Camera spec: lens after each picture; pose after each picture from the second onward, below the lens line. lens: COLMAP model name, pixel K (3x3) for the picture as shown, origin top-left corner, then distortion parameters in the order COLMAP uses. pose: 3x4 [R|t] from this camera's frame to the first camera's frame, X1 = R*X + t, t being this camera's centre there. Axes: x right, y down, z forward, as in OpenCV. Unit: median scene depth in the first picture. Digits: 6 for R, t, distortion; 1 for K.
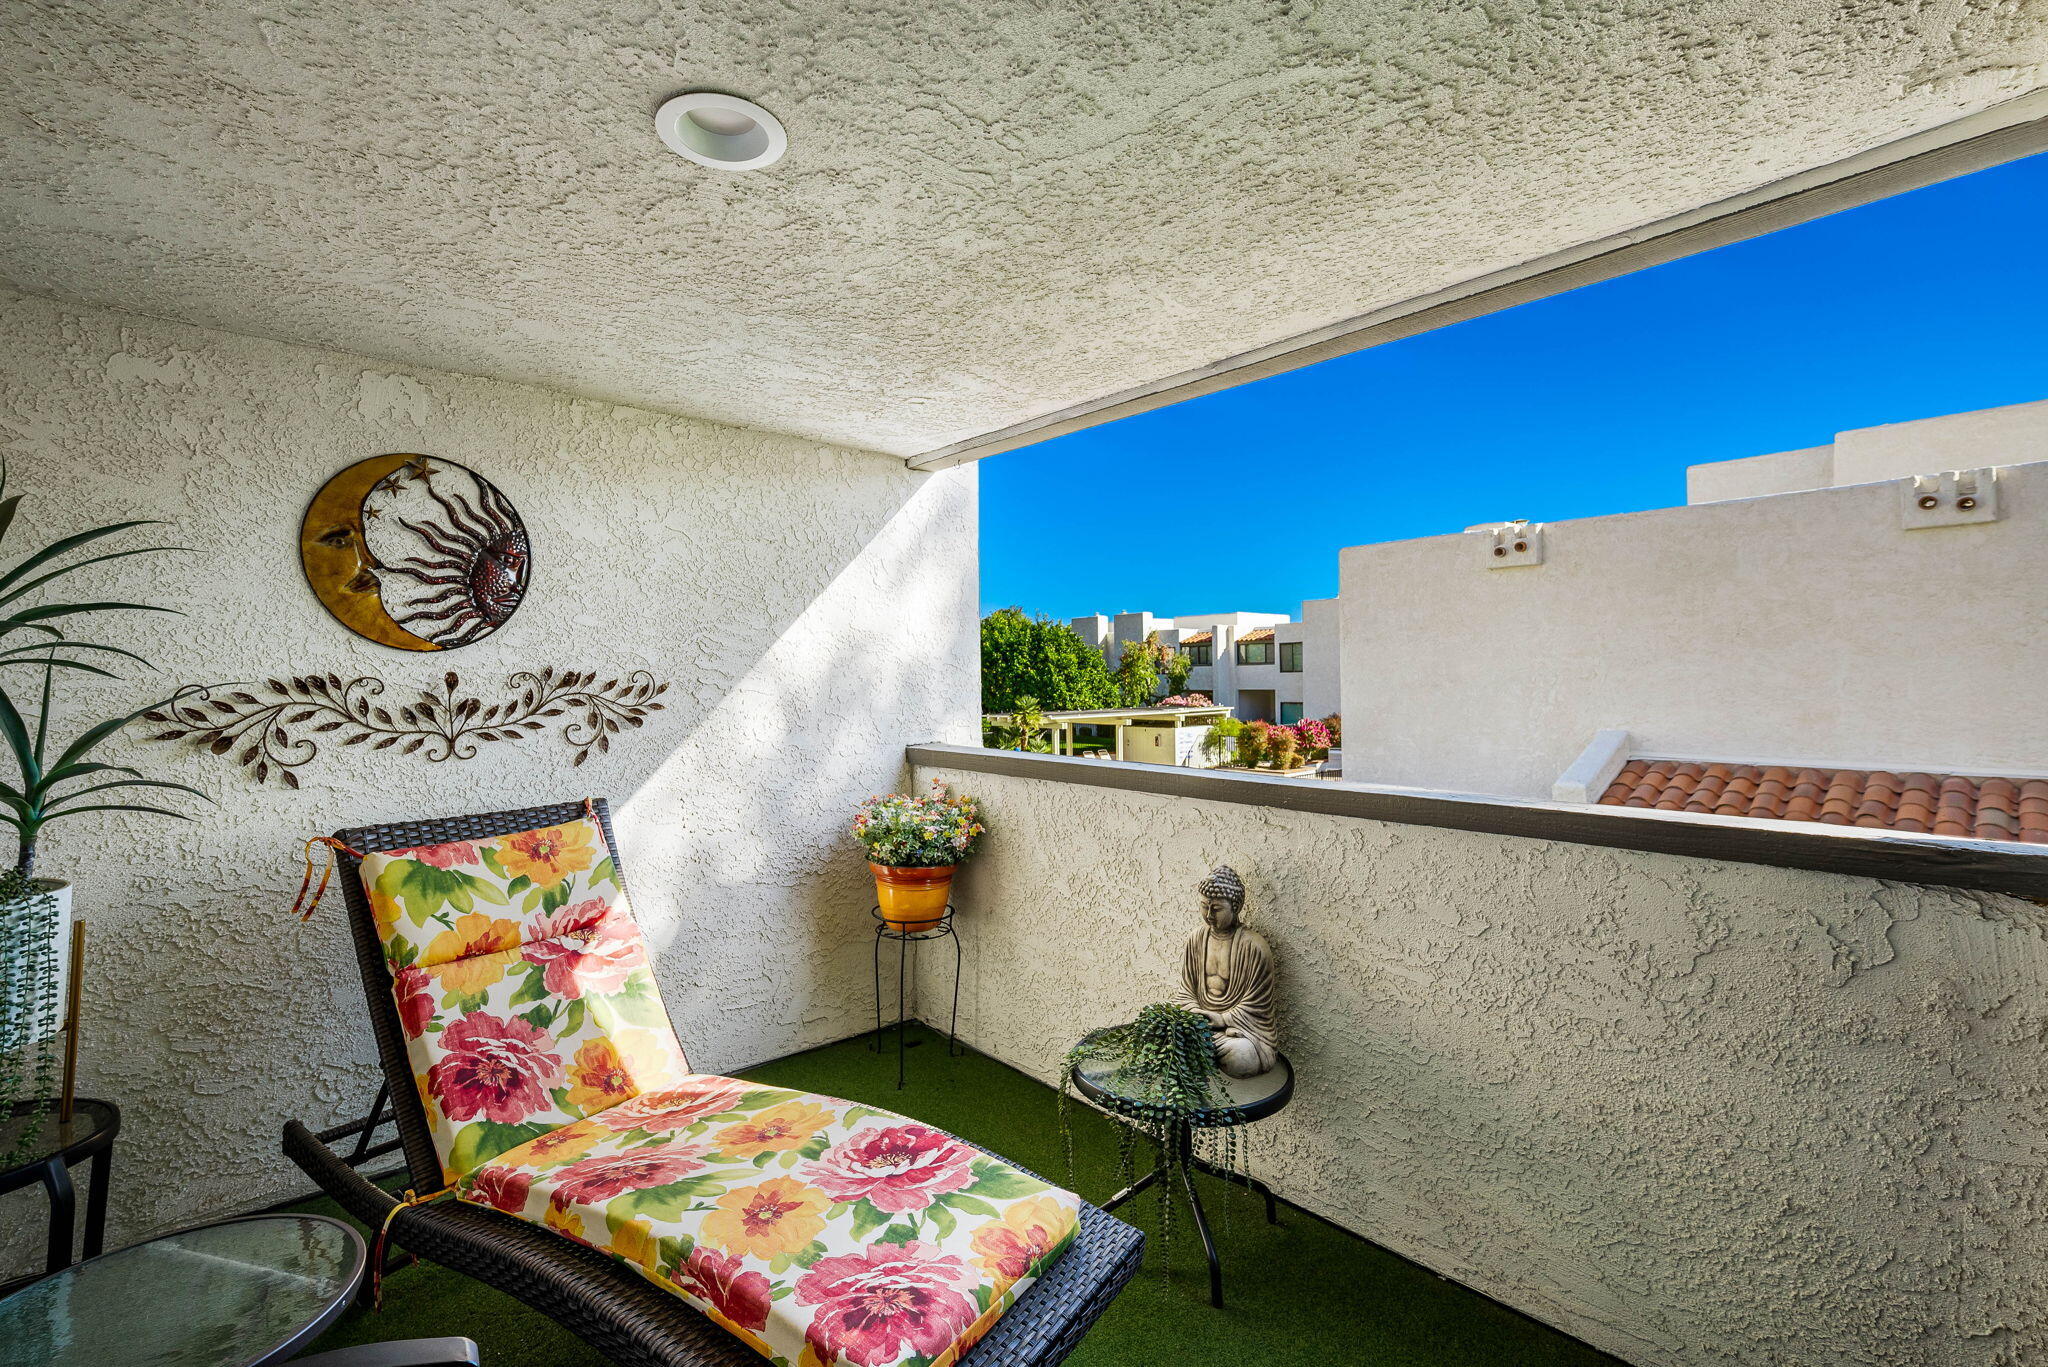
lens RADIAL K [[923.4, 0, 1021.0], [0, 923.4, 681.3], [0, 0, 1]] dist [-0.000718, -0.000422]
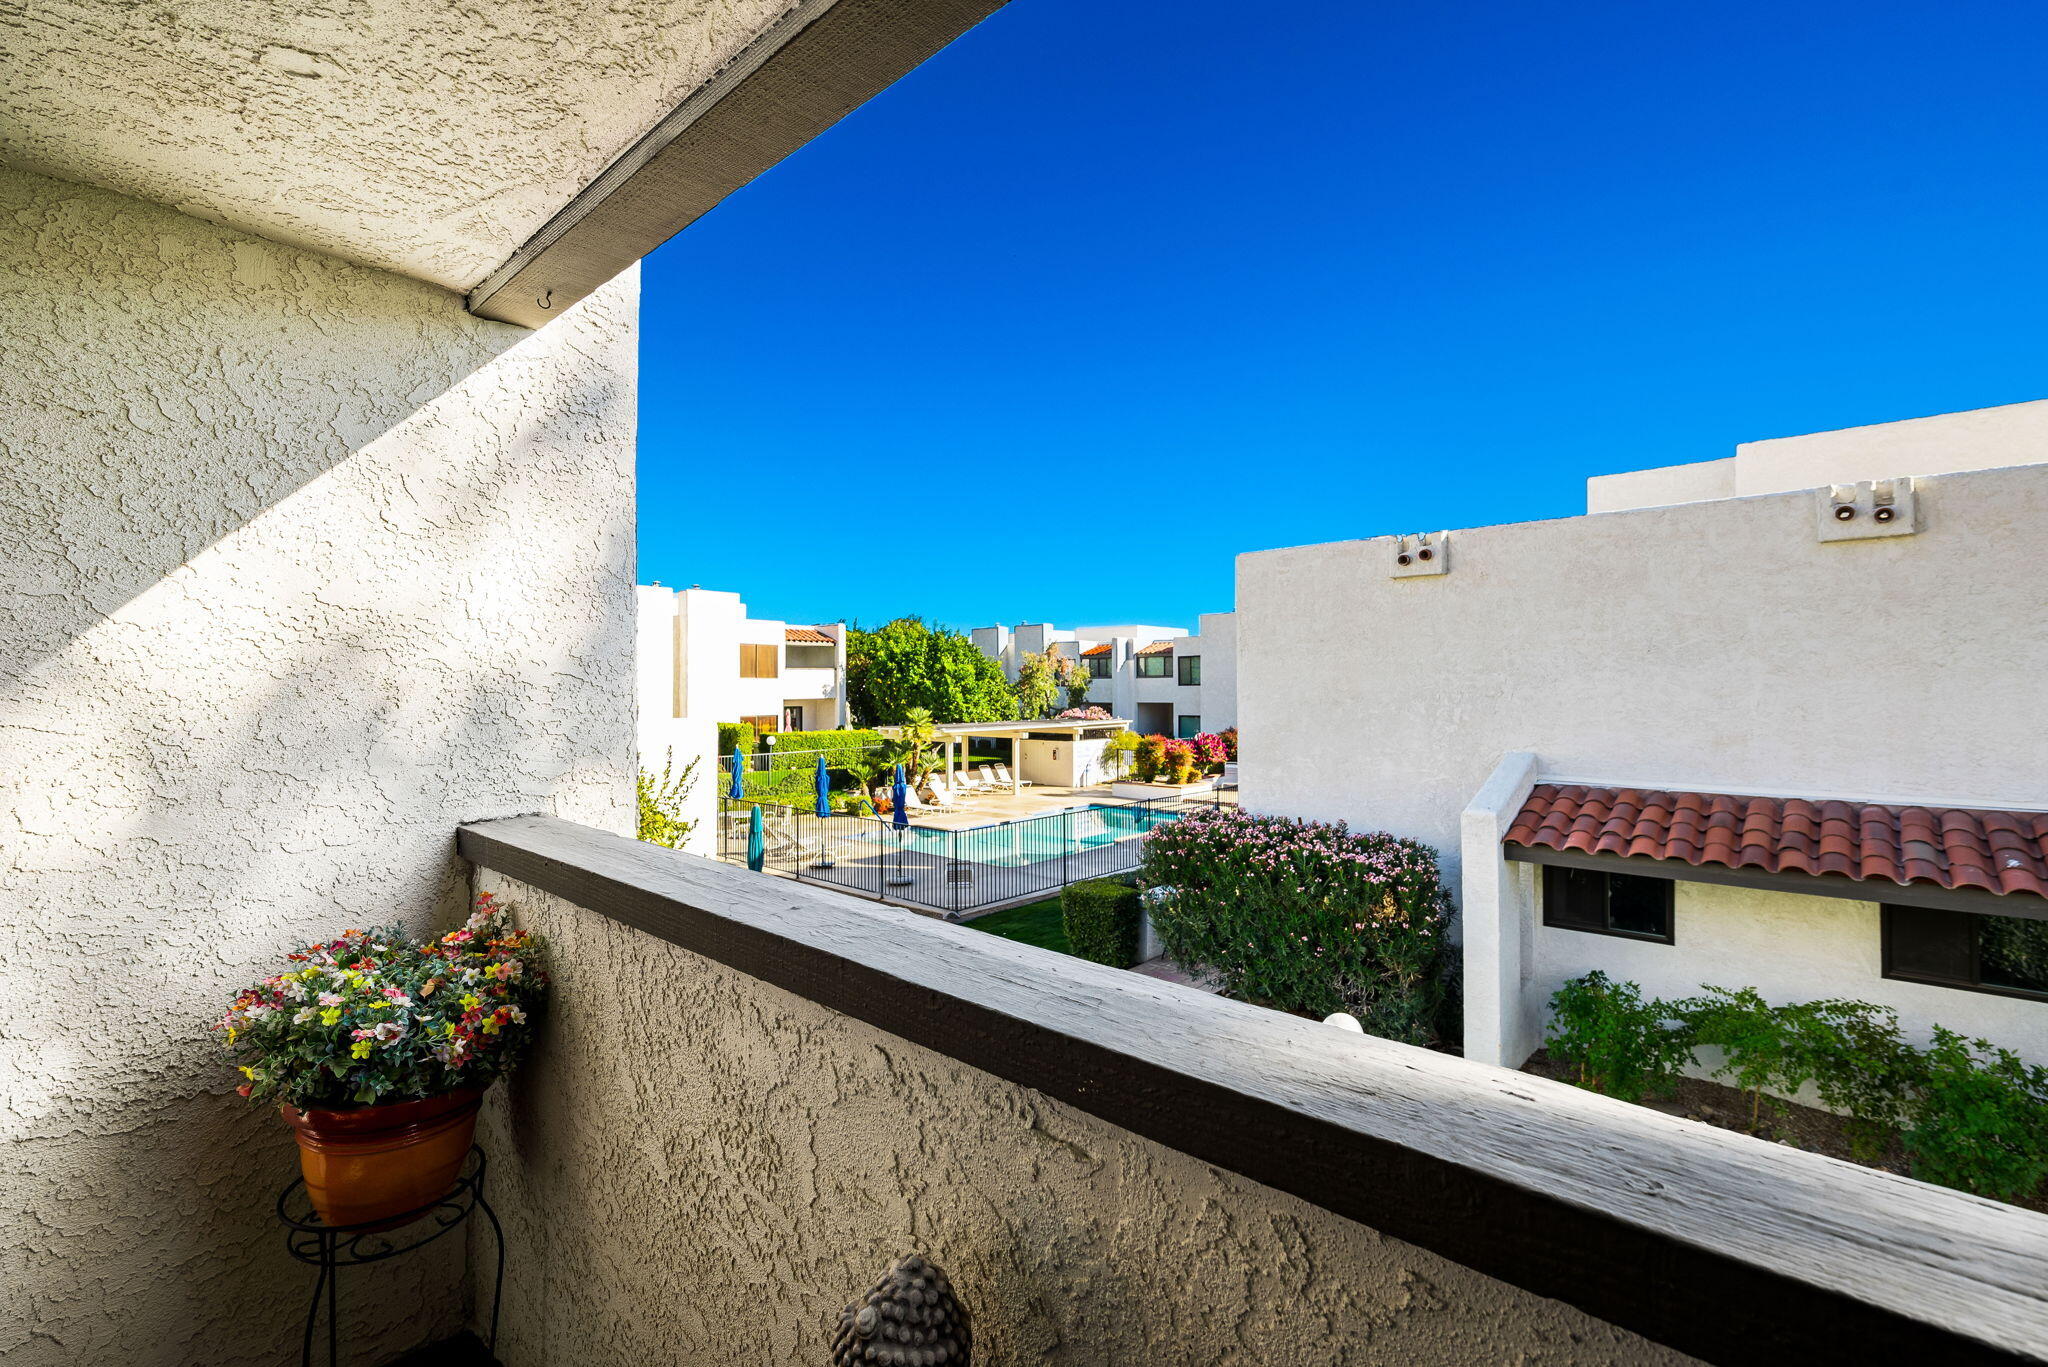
lens RADIAL K [[923.4, 0, 1023.6], [0, 923.4, 684.8], [0, 0, 1]] dist [-0.000718, -0.000422]
pose [[0.994322, 0.009333, 0.106001, 0.039243], [-0.008477, 0.999928, -0.008529, -0.002727], [-0.106073, 0.007582, 0.994329, 0.114569]]
